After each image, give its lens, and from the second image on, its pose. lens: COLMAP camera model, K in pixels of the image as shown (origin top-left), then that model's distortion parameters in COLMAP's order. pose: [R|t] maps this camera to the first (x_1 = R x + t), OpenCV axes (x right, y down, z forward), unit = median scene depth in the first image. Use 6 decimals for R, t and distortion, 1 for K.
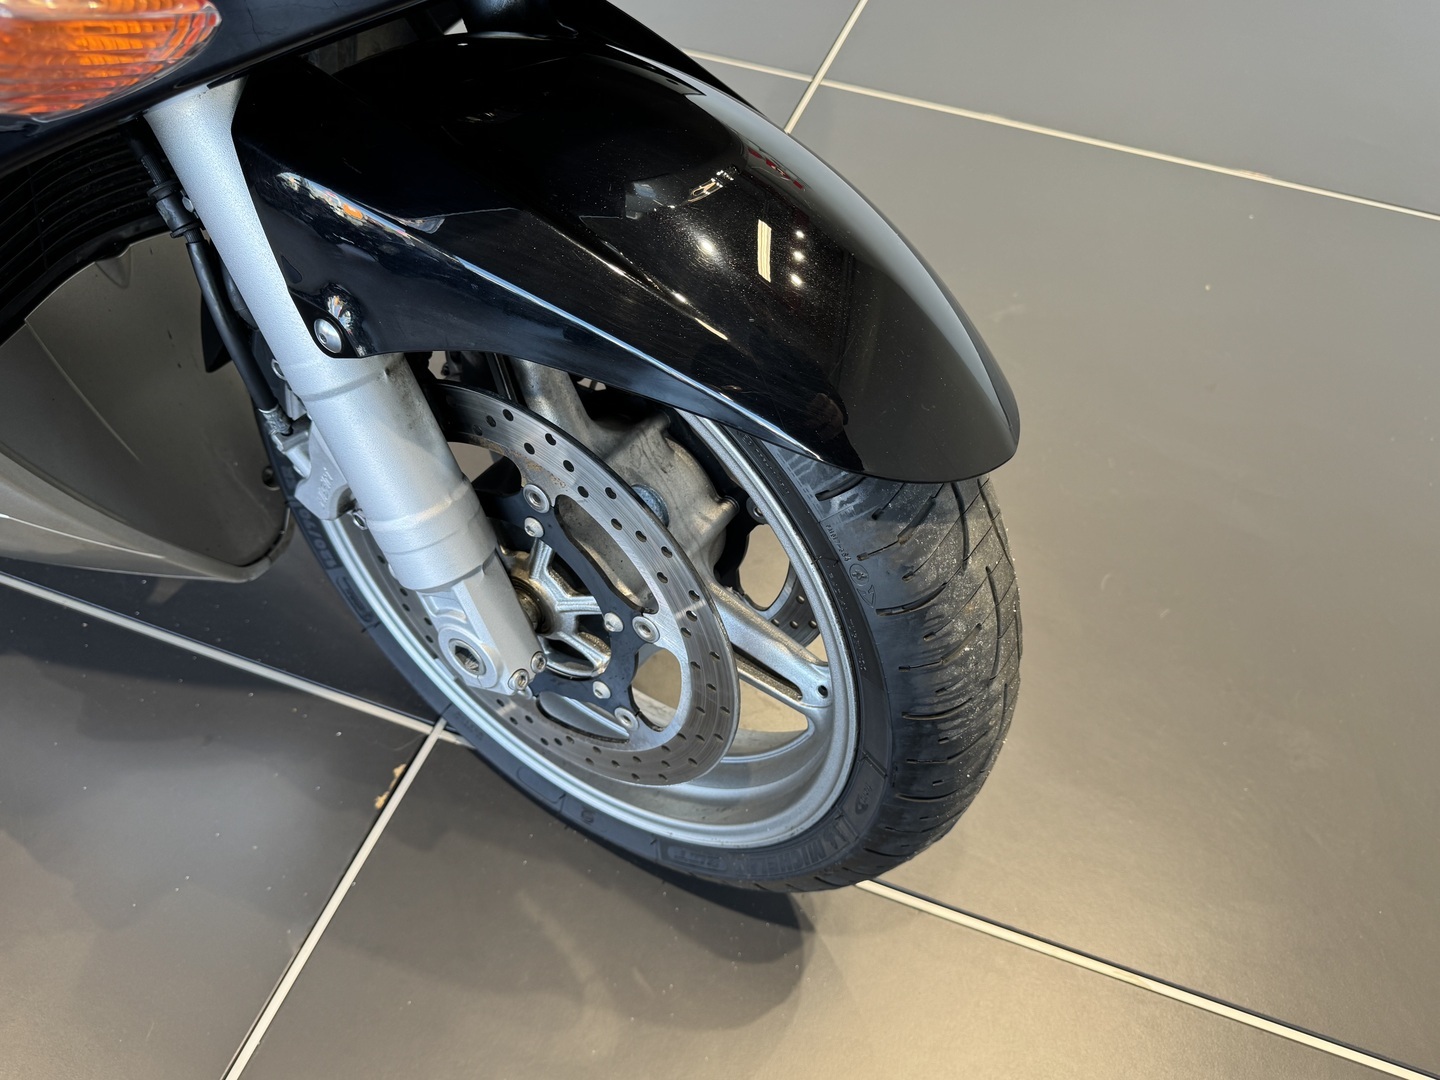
lens RADIAL K [[1041.5, 0, 720.0], [0, 1041.5, 540.0], [0, 0, 1]] dist [0.093053, -0.073581]
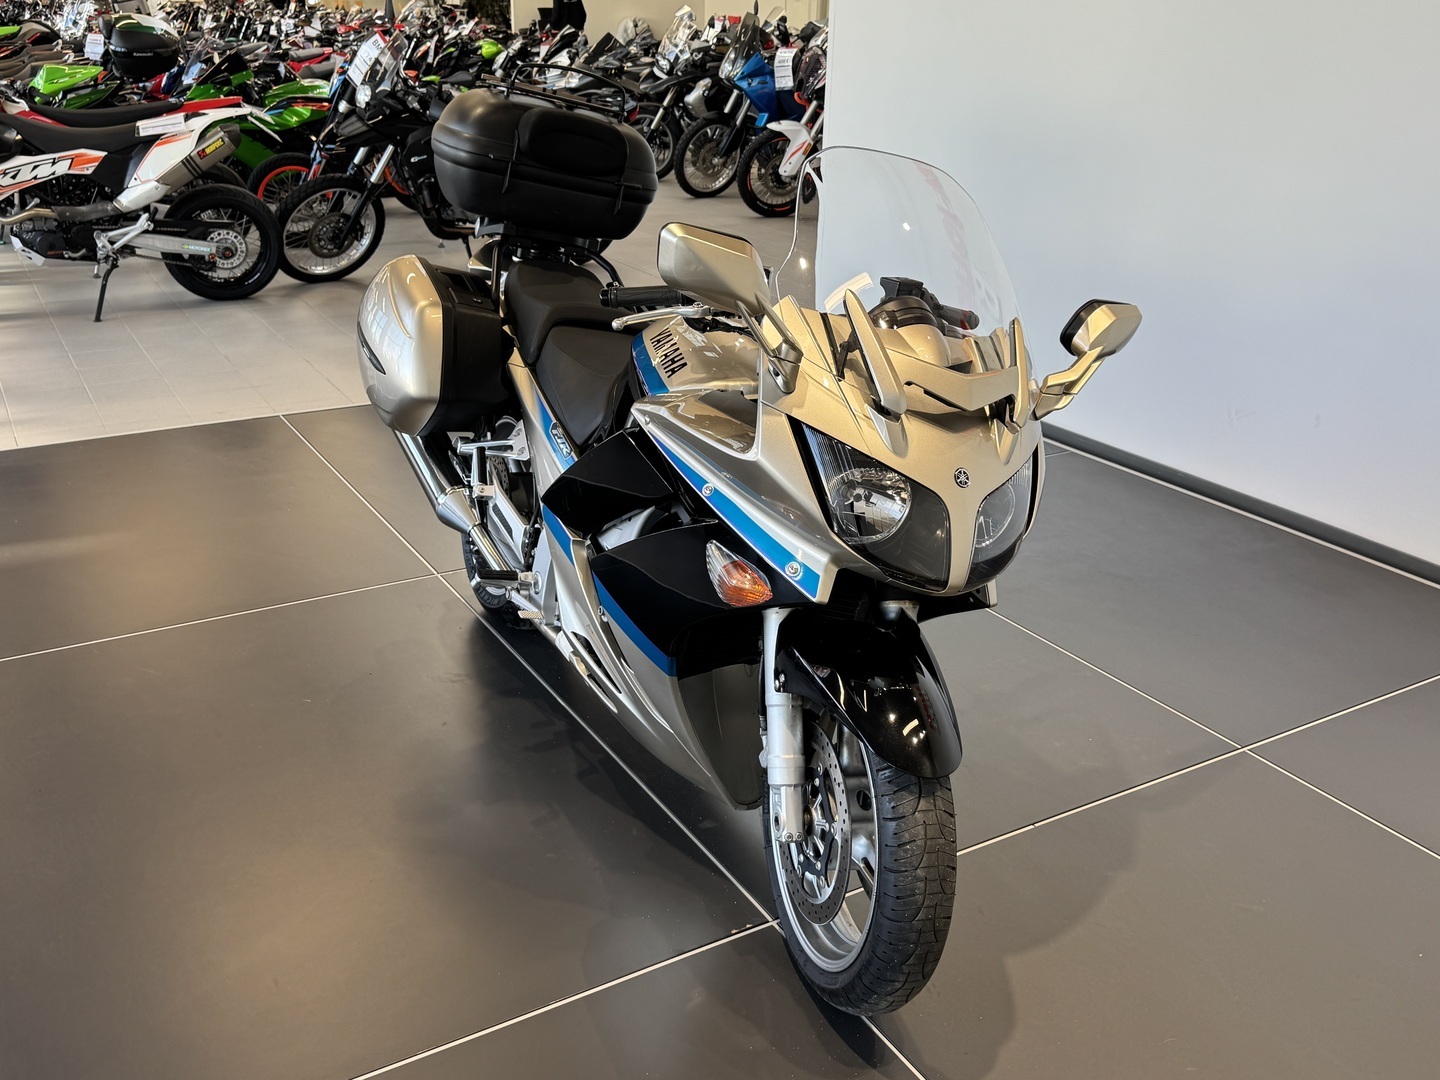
lens RADIAL K [[1363.3, 0, 720.0], [0, 1363.3, 540.0], [0, 0, 1]] dist [0.092452, -0.002070]
pose [[0.764125, 0.198386, -0.613805, 1.659409], [-0.482575, 0.807230, -0.339854, 0.802576], [0.428059, 0.555898, 0.712560, -1.933326]]
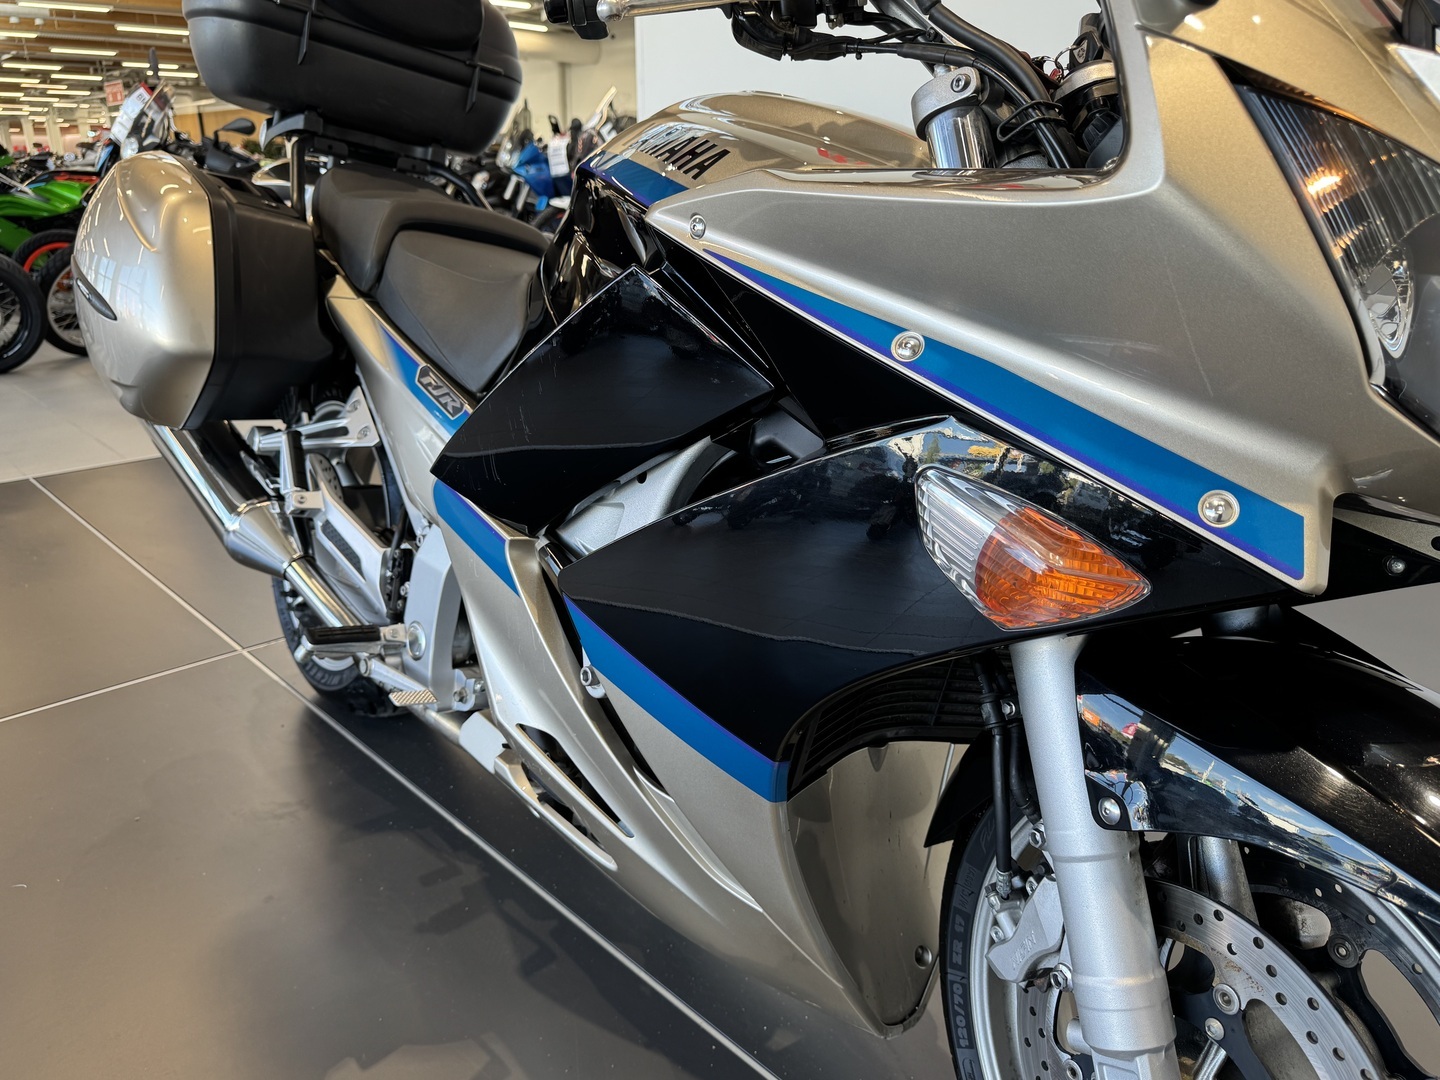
lens RADIAL K [[1058.2, 0, 720.0], [0, 1058.2, 540.0], [0, 0, 1]] dist [0.054994, -0.089691]
pose [[0.889477, 0.092952, -0.447427, -0.193640], [-0.321044, 0.823878, -0.467071, 0.262350], [0.325211, 0.559093, 0.762662, -0.317302]]
